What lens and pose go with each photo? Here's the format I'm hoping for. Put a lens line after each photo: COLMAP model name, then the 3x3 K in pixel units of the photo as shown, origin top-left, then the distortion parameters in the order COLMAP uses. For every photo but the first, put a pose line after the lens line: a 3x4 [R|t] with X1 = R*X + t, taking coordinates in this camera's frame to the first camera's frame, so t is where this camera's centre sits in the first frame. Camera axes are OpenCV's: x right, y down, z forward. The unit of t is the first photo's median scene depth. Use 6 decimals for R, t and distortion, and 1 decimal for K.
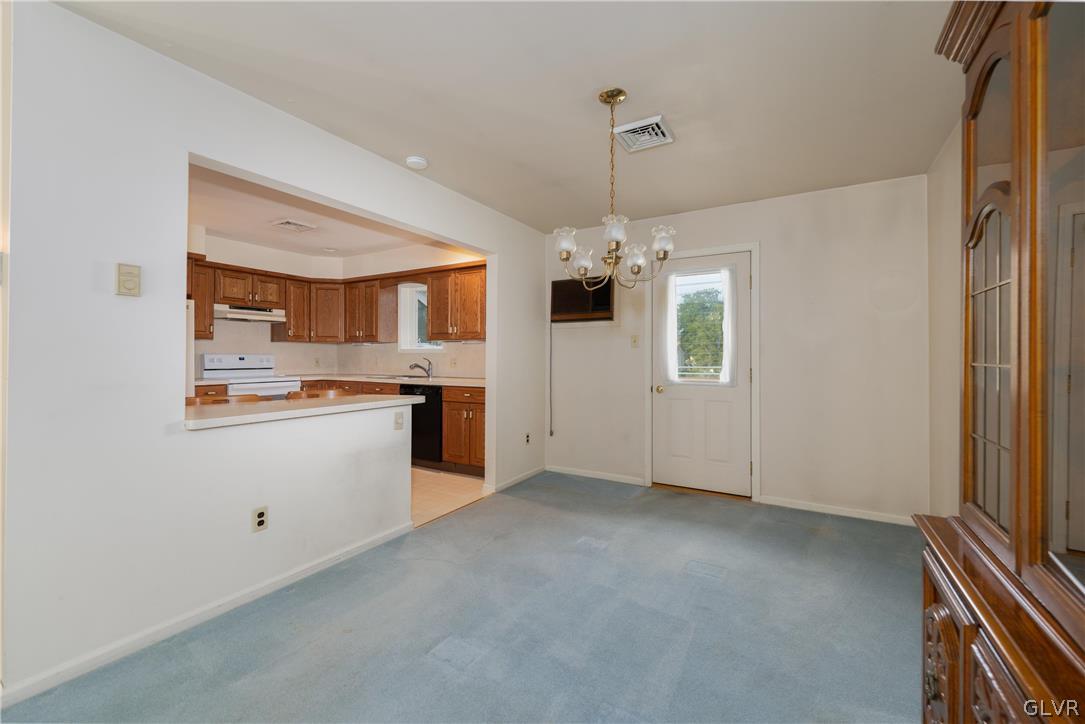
lens RADIAL K [[440.1, 0, 542.6], [0, 440.1, 352.2], [0, 0, 1]] dist [0.000104, 0.000024]
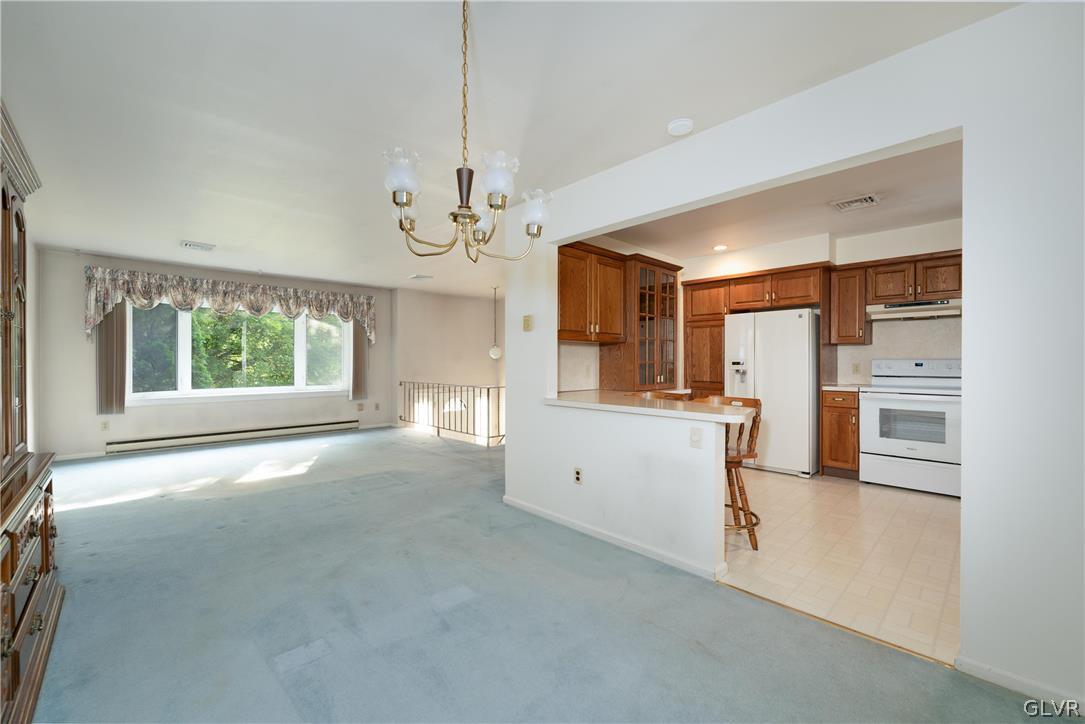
lens RADIAL K [[441.1, 0, 541.9], [0, 441.1, 363.7], [0, 0, 1]] dist [0.000447, 0.000175]
pose [[-0.272566, 0.003998, -0.962129, 0.493695], [0.009472, 0.999954, 0.001472, 0.007985], [0.962091, -0.008712, -0.272591, 0.825978]]
